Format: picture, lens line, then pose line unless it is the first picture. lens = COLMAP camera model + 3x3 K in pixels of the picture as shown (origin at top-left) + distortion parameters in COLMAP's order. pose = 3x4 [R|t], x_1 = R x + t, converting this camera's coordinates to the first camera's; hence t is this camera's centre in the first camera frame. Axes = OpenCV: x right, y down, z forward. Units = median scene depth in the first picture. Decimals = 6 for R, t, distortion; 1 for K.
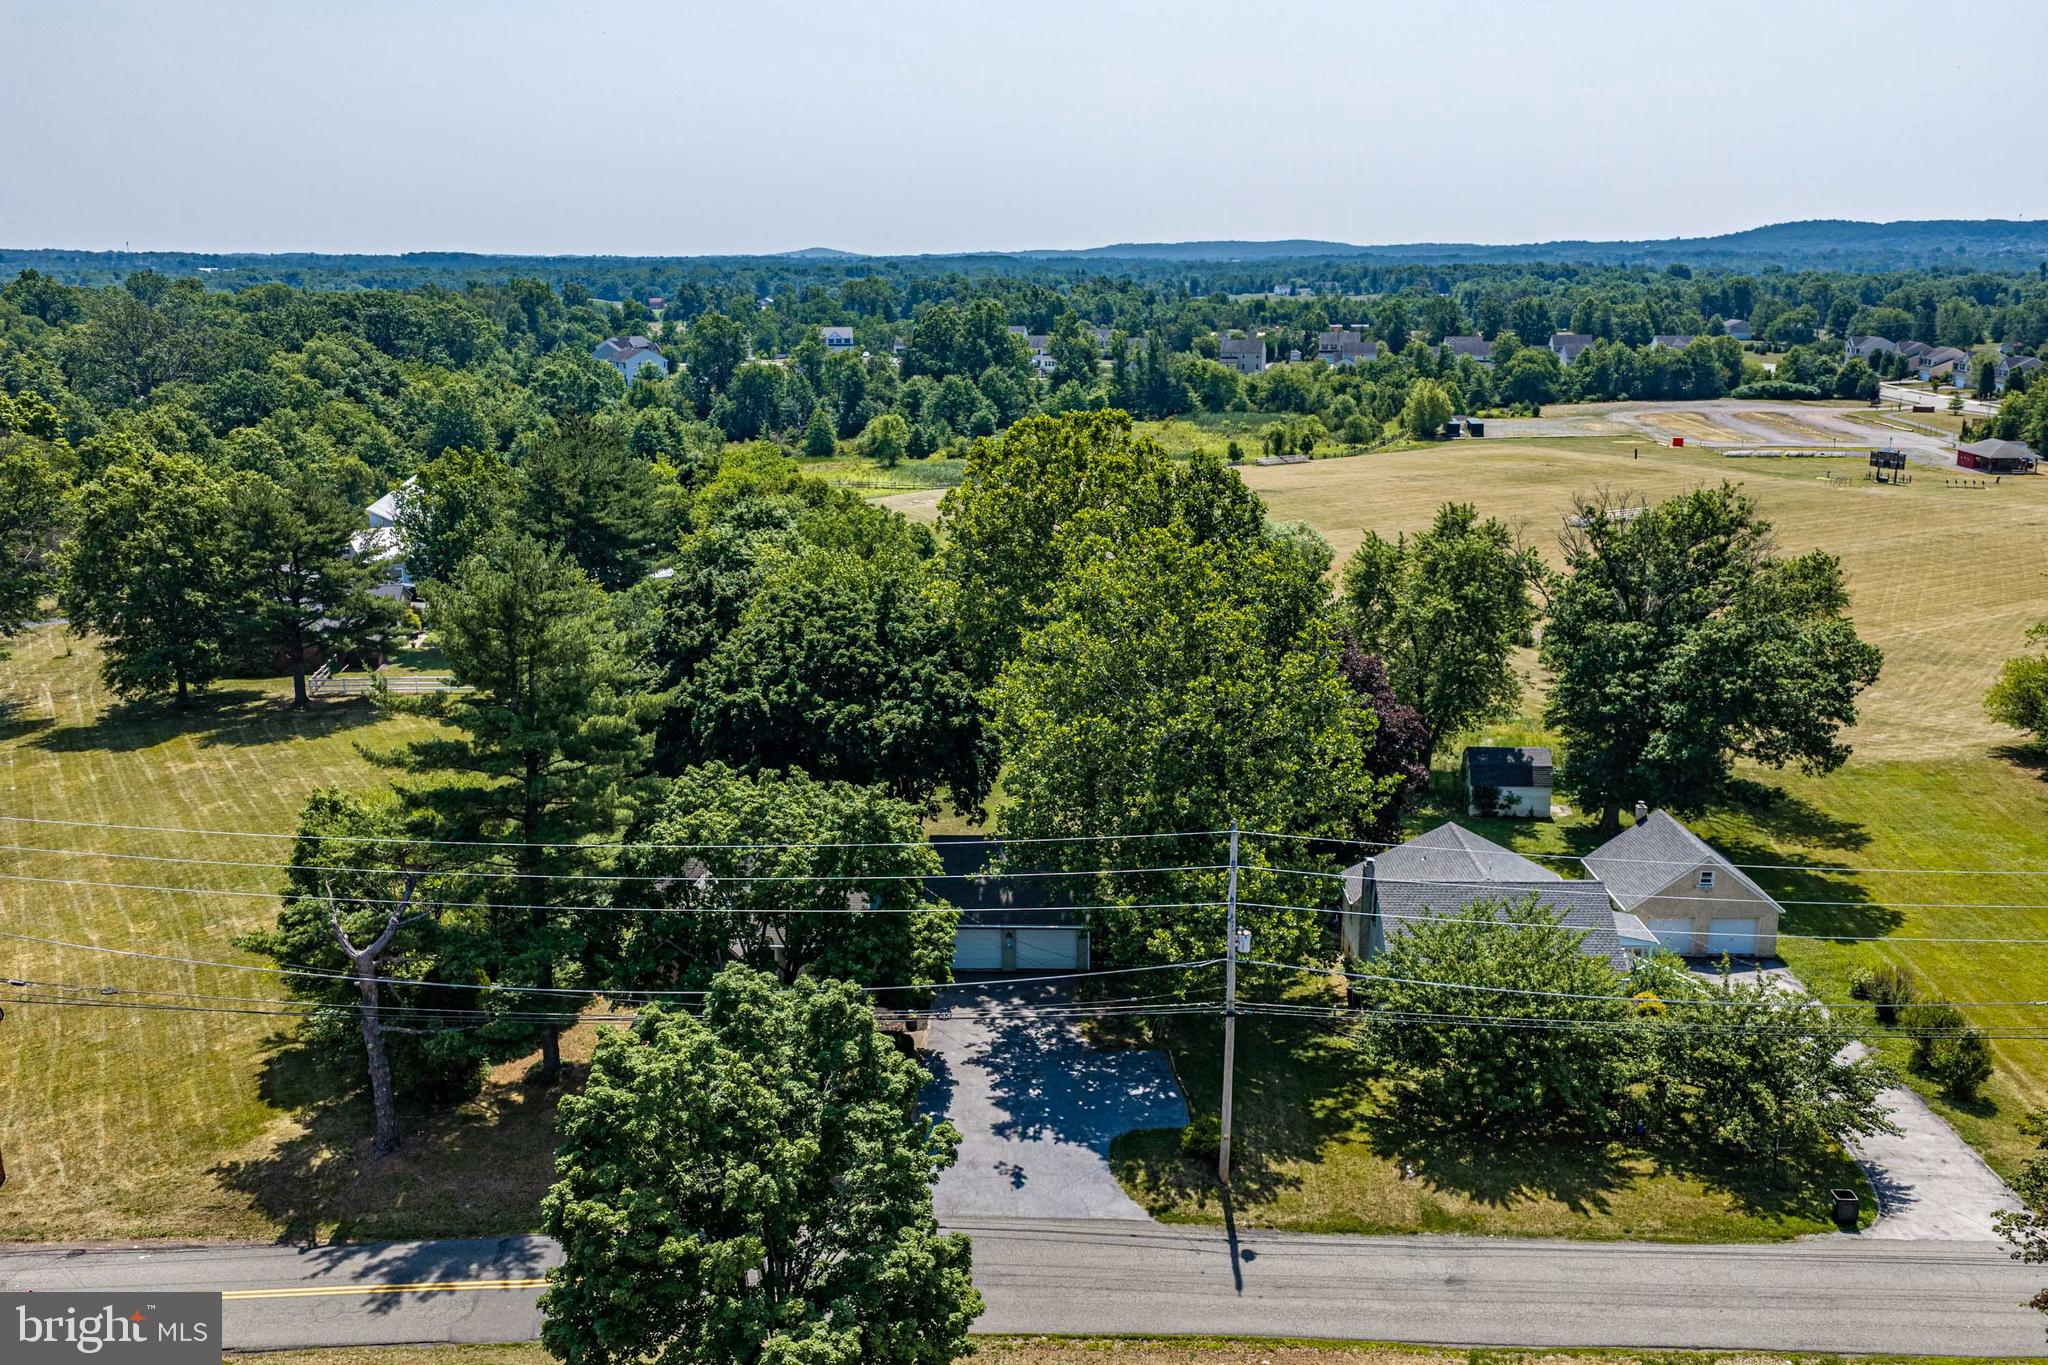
lens RADIAL K [[1703.0, 0, 1024.0], [0, 1703.0, 682.5], [0, 0, 1]] dist [0.005229, -0.003299]
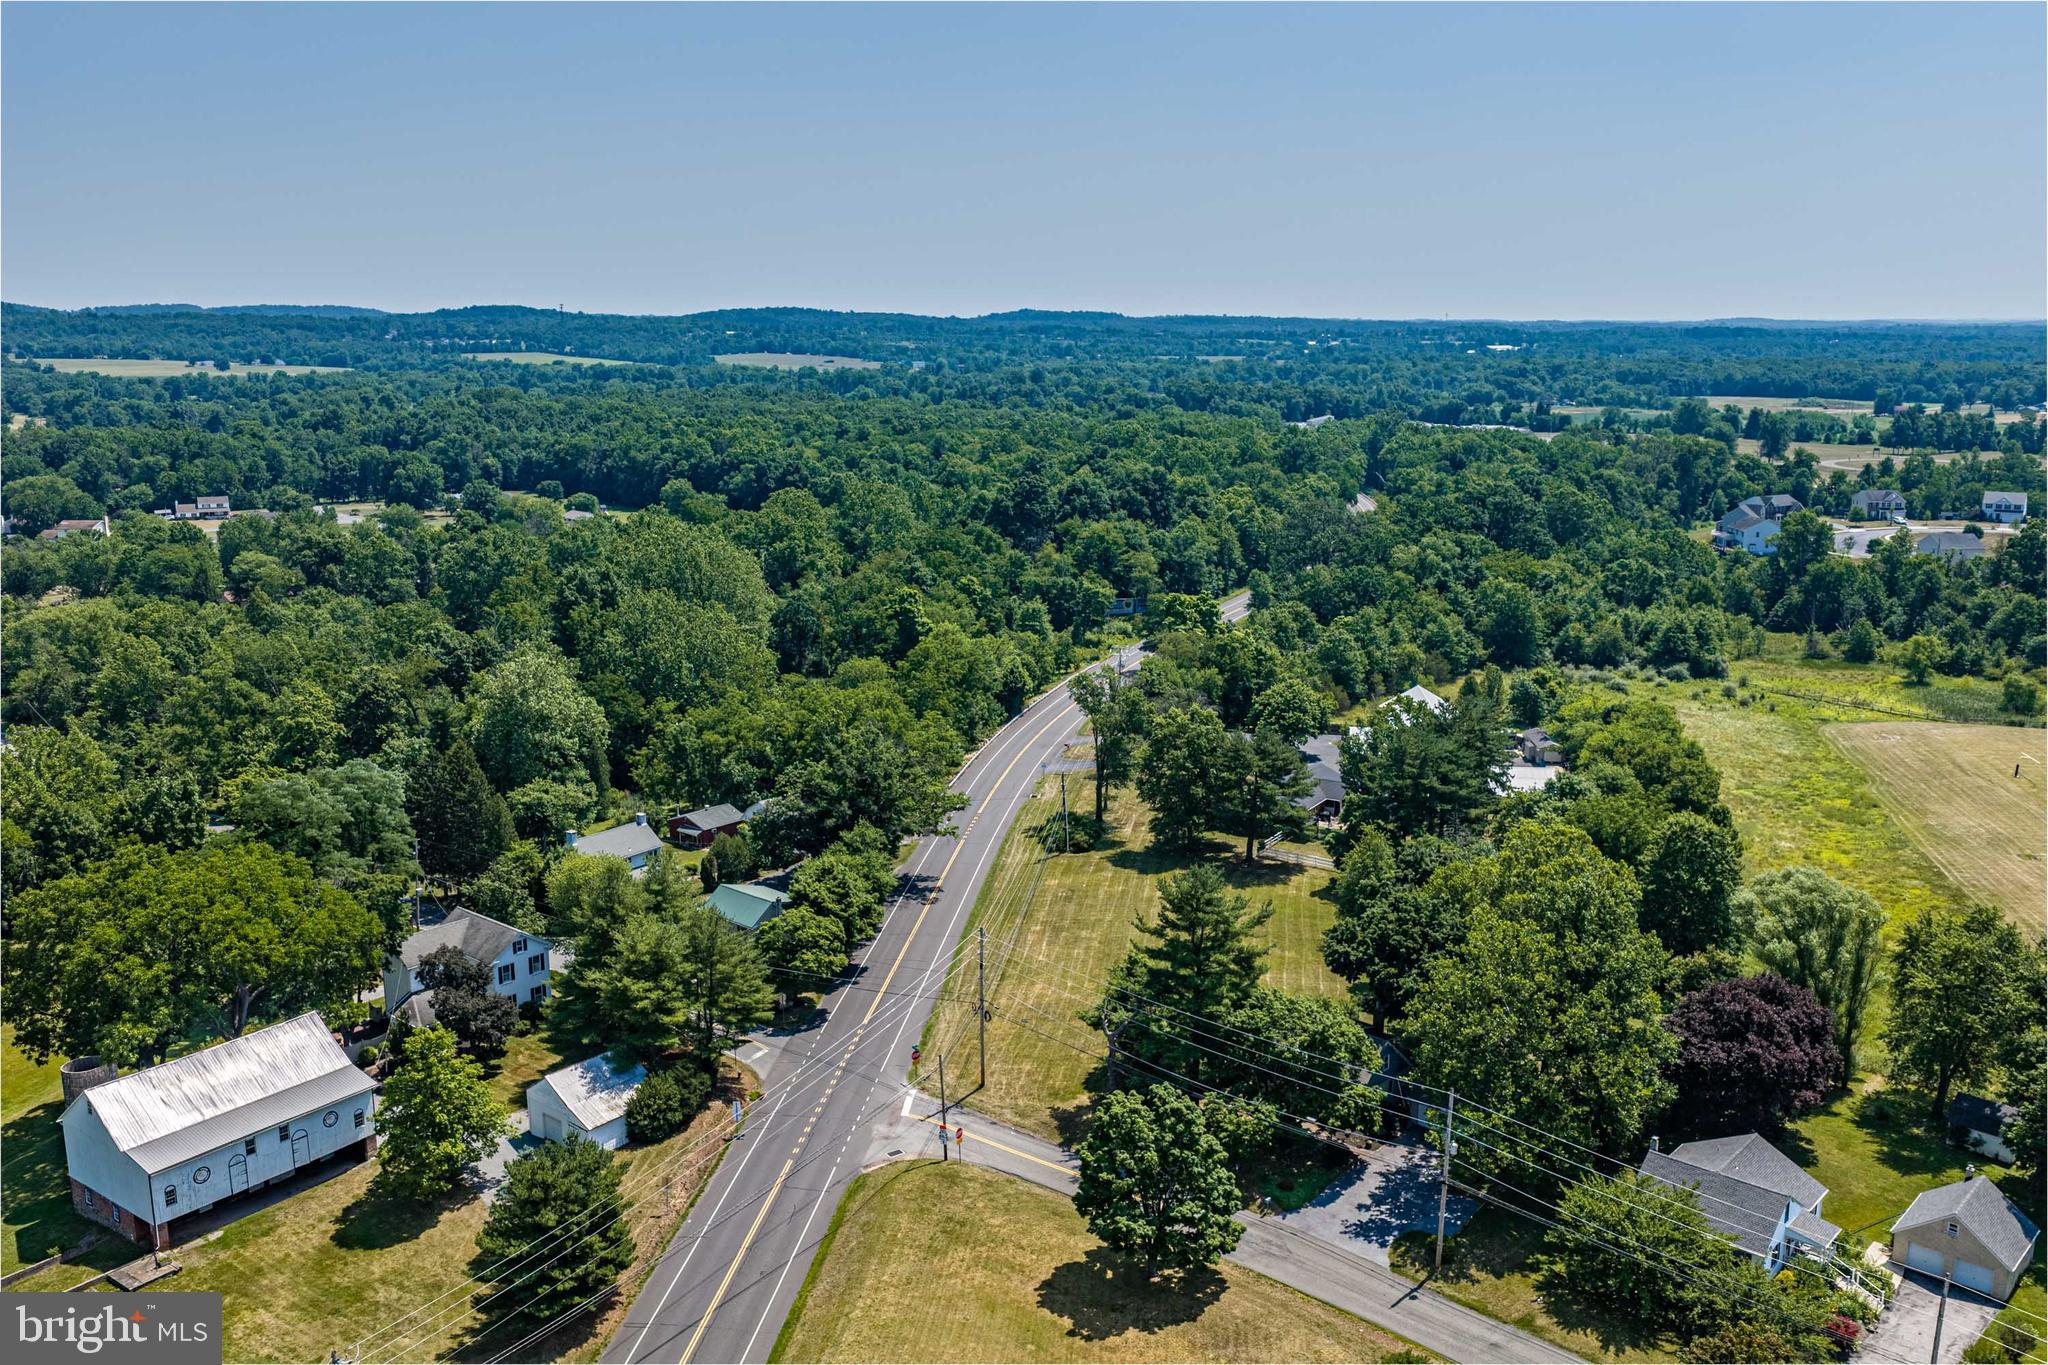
lens RADIAL K [[1703.0, 0, 1024.0], [0, 1703.0, 682.5], [0, 0, 1]] dist [0.005229, -0.003299]
pose [[0.753226, 0.137581, -0.643213, 0.482480], [-0.155954, 0.987351, 0.028563, -0.183463], [0.639007, 0.078797, 0.765154, -0.446466]]
